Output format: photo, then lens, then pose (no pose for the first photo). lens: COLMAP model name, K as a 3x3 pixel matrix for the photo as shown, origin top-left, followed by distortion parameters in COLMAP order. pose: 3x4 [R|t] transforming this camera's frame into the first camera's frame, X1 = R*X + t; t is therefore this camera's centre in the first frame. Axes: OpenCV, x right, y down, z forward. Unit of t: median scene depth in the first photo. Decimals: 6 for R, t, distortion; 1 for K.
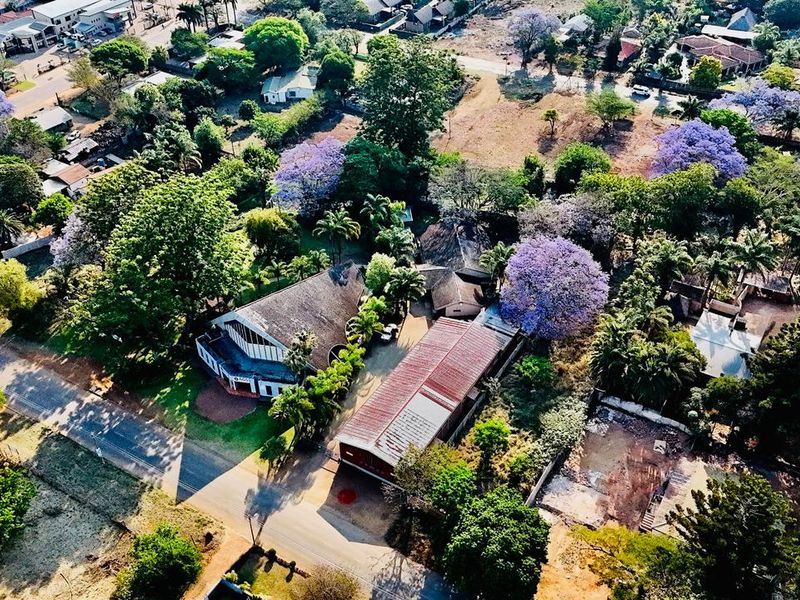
lens RADIAL K [[781.5, 0, 400.0], [0, 781.5, 300.0], [0, 0, 1]] dist [0.073748, -0.017145]
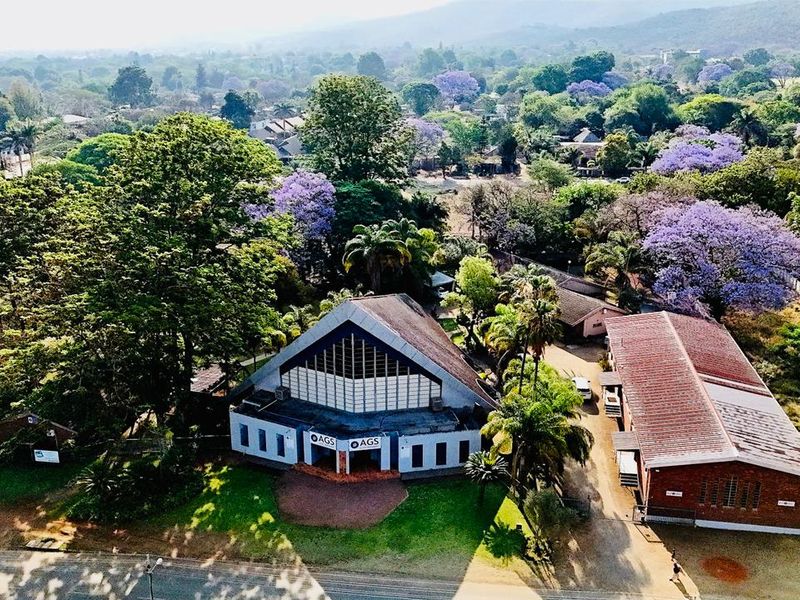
lens RADIAL K [[781.5, 0, 400.0], [0, 781.5, 300.0], [0, 0, 1]] dist [0.073748, -0.017145]
pose [[0.926336, -0.121353, 0.356615, -0.358744], [0.235517, 0.925421, -0.296862, 0.175241], [-0.293994, 0.358983, 0.885832, 0.518852]]
